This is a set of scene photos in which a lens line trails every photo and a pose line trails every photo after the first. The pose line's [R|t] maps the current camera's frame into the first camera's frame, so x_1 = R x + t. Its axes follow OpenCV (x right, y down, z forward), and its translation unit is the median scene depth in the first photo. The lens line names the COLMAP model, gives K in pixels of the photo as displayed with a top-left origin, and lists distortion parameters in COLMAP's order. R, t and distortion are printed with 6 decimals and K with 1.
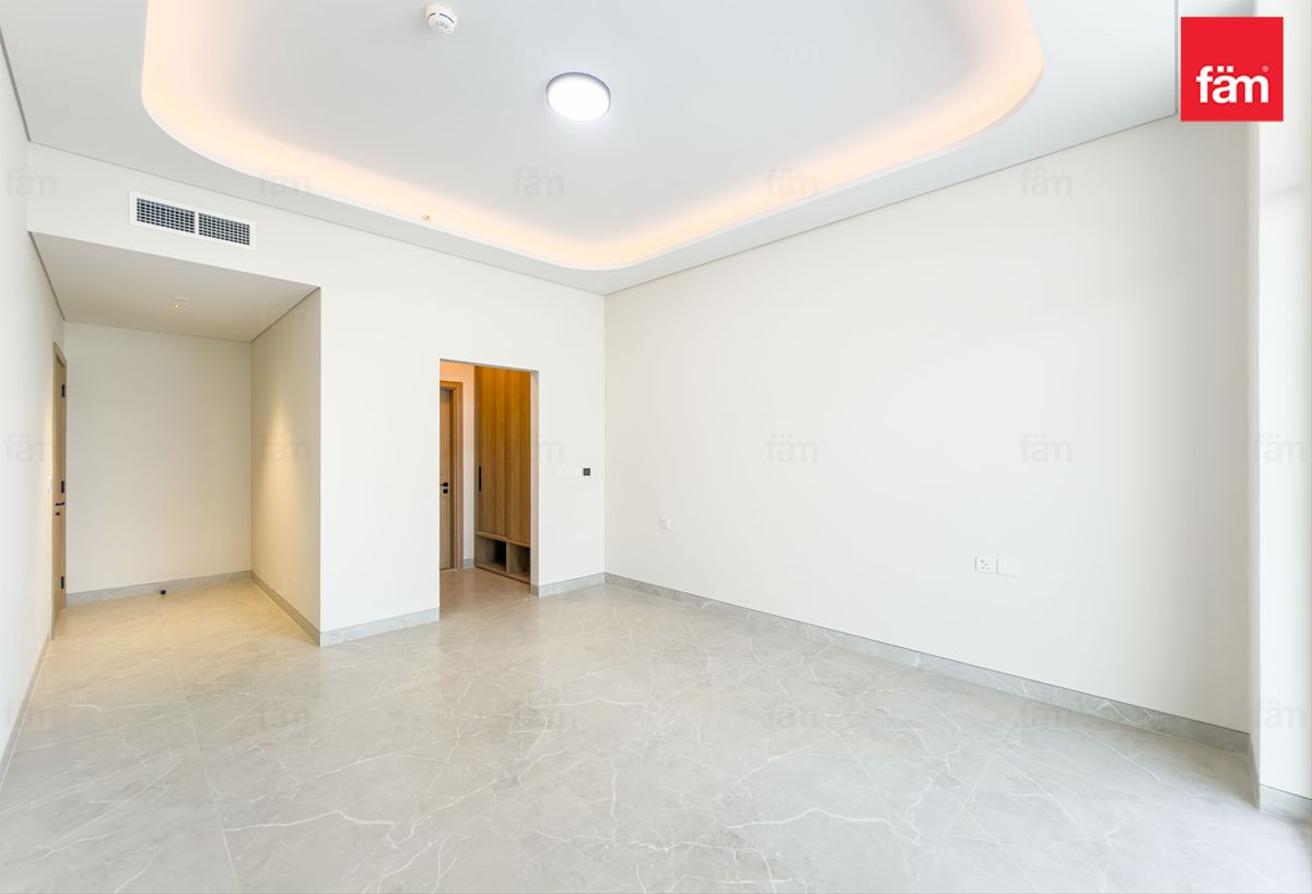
lens RADIAL K [[547.0, 0, 666.0], [0, 547.0, 444.4], [0, 0, 1]] dist [0.005381, 0.000124]
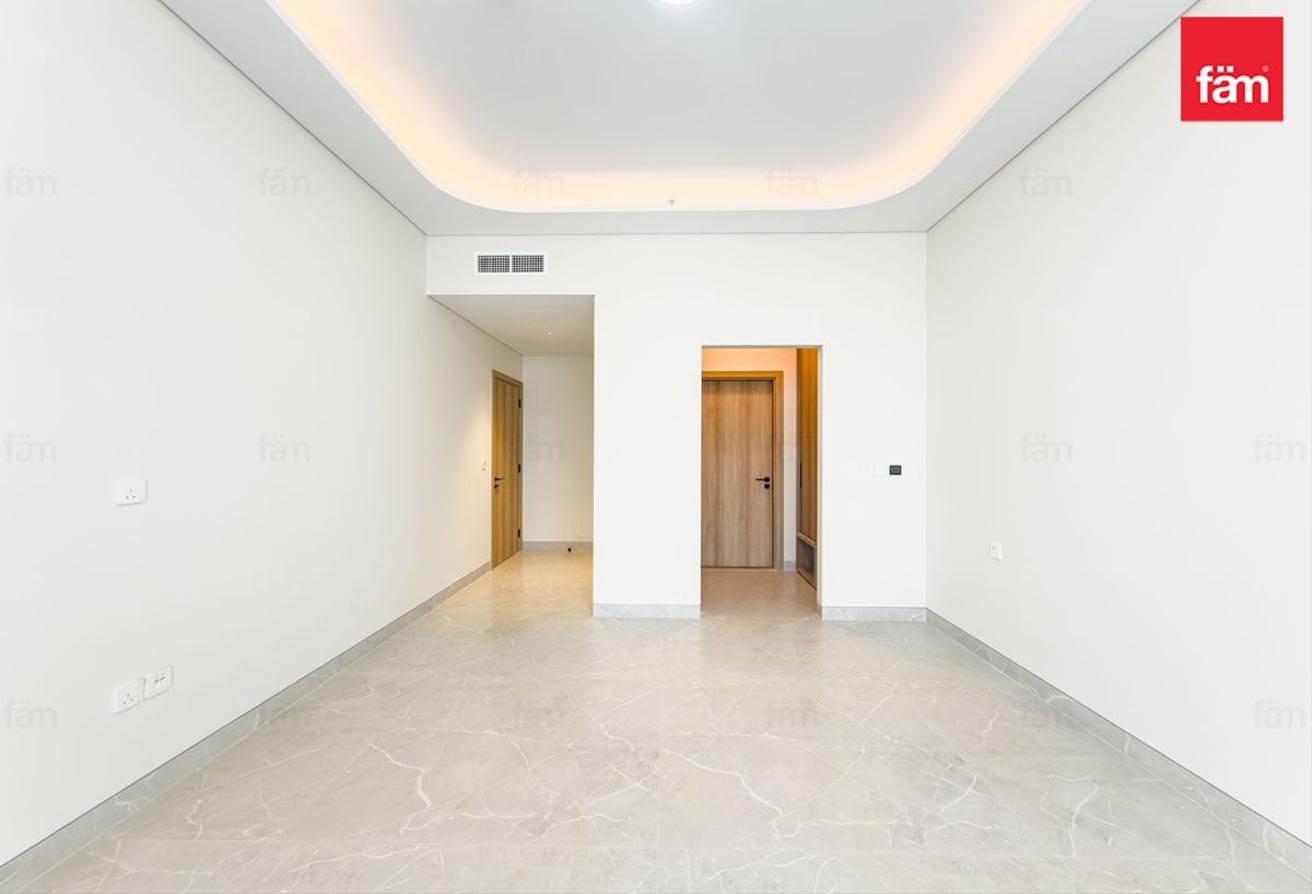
lens RADIAL K [[547.0, 0, 651.0], [0, 547.0, 438.2], [0, 0, 1]] dist [0.005381, 0.000124]
pose [[0.668048, -0.013297, -0.743999, 0.239086], [0.004283, 0.999892, -0.014024, 0.019786], [0.744106, 0.006182, 0.668033, 0.294097]]
